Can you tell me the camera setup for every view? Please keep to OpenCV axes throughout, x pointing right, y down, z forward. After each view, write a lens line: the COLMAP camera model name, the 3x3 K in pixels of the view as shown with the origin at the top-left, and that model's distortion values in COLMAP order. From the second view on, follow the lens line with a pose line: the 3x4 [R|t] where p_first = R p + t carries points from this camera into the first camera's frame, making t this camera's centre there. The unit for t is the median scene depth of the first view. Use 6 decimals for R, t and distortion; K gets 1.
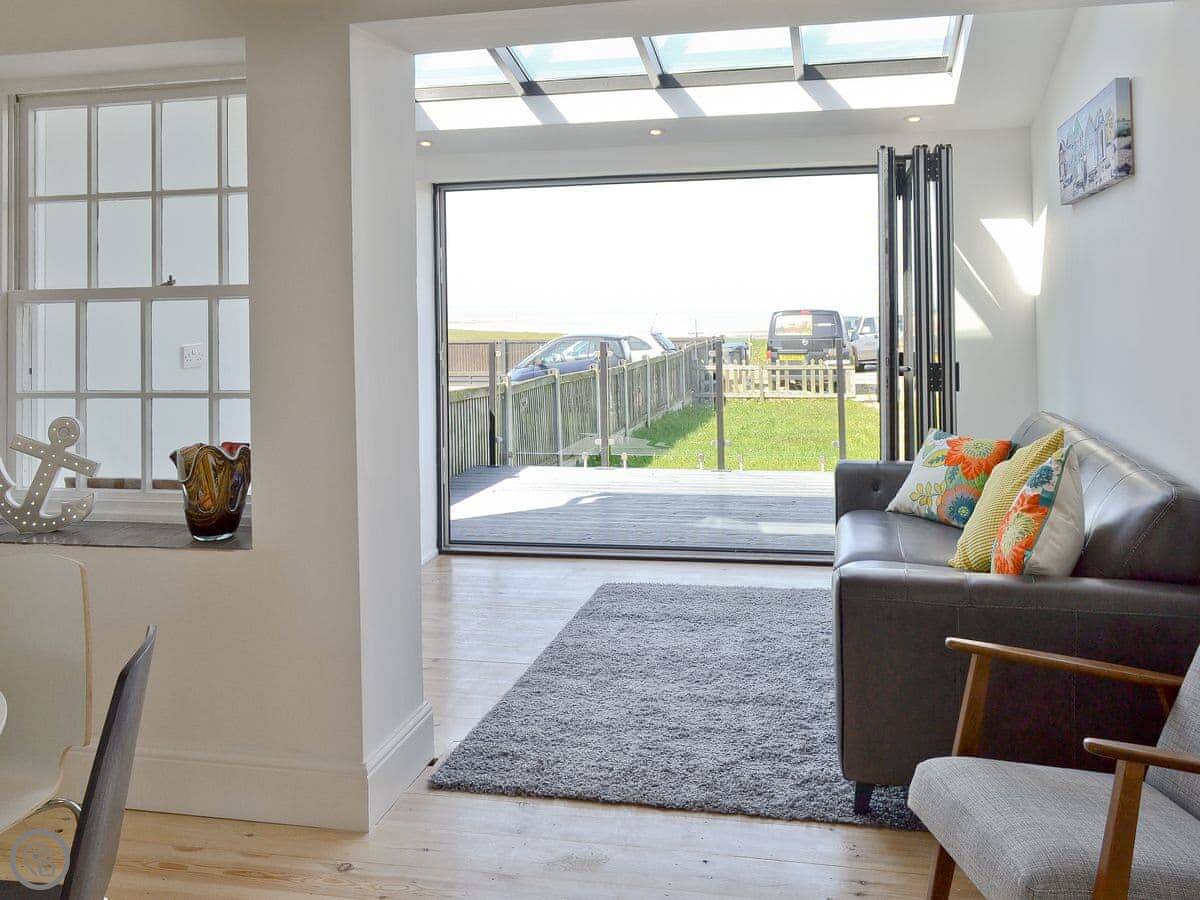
lens RADIAL K [[1113.3, 0, 596.4], [0, 1113.3, 285.4], [0, 0, 1]] dist [0.008304, 0.007432]
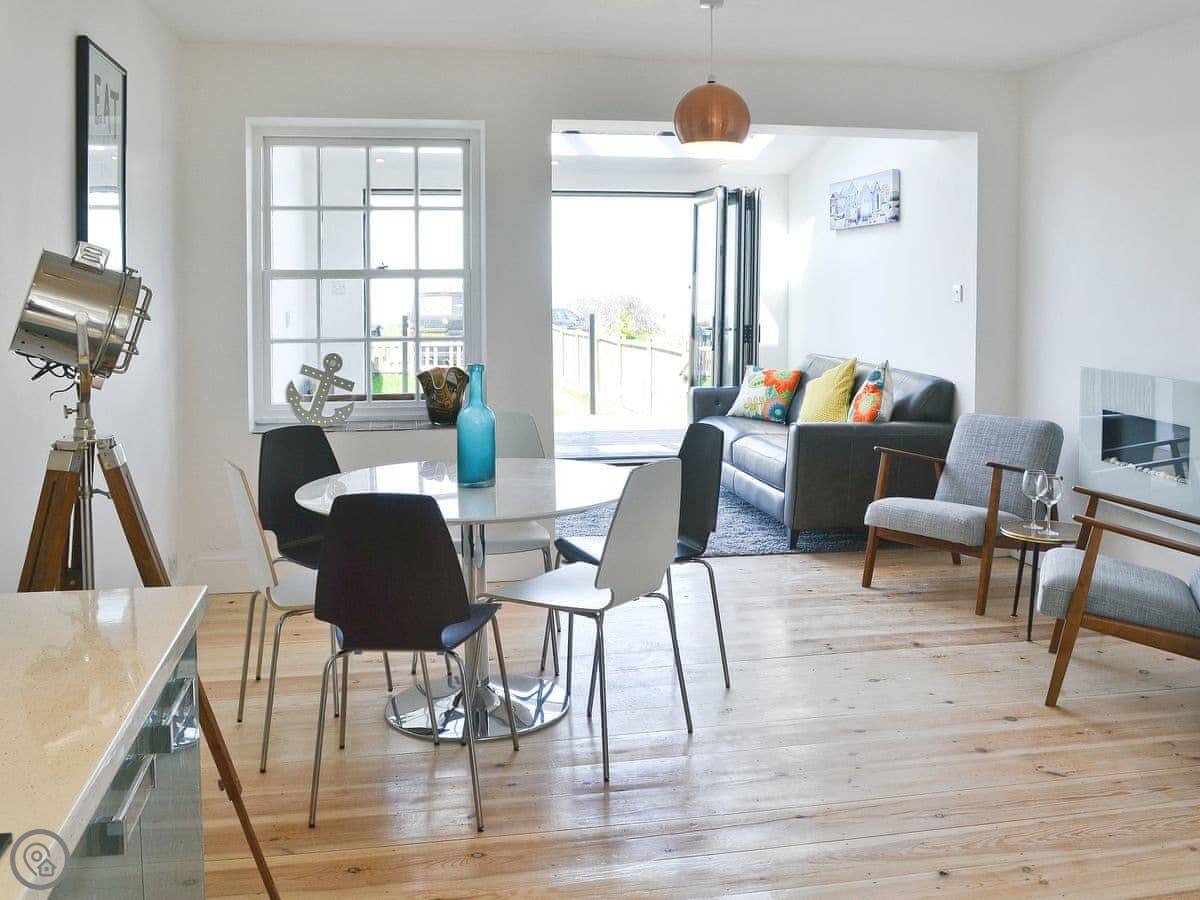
lens RADIAL K [[1152.8, 0, 602.4], [0, 1152.8, 353.1], [0, 0, 1]] dist [-0.088515, -0.001482]
pose [[0.918281, -0.008620, 0.395836, -0.531612], [-0.020861, 0.997321, 0.070112, -0.001080], [-0.395380, -0.072640, 0.915641, -0.420069]]
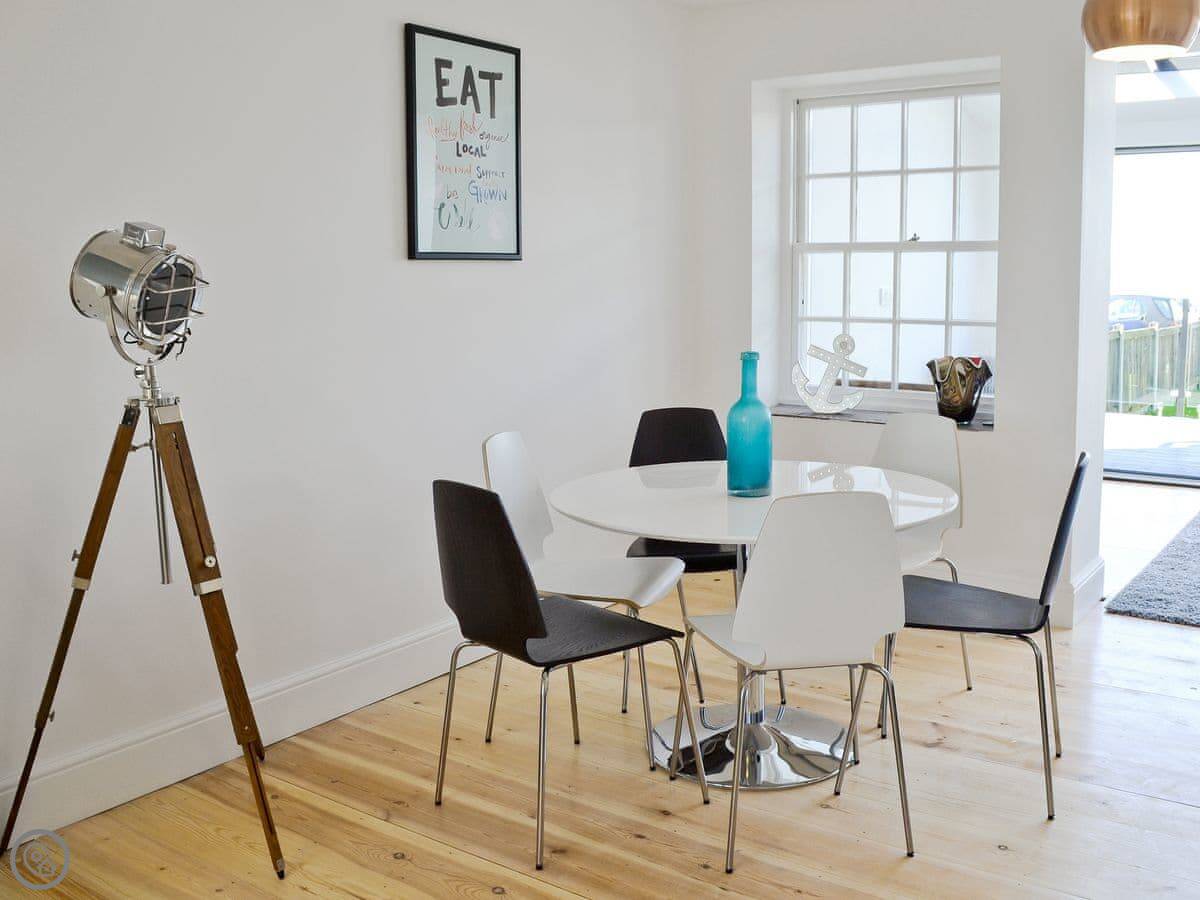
lens RADIAL K [[1138.2, 0, 630.3], [0, 1138.2, 424.6], [0, 0, 1]] dist [-0.092086, 0.012222]
pose [[0.920092, 0.064904, -0.386289, -0.114544], [-0.001662, 0.986815, 0.161845, -0.000791], [0.391700, -0.148270, 0.908068, -0.297542]]
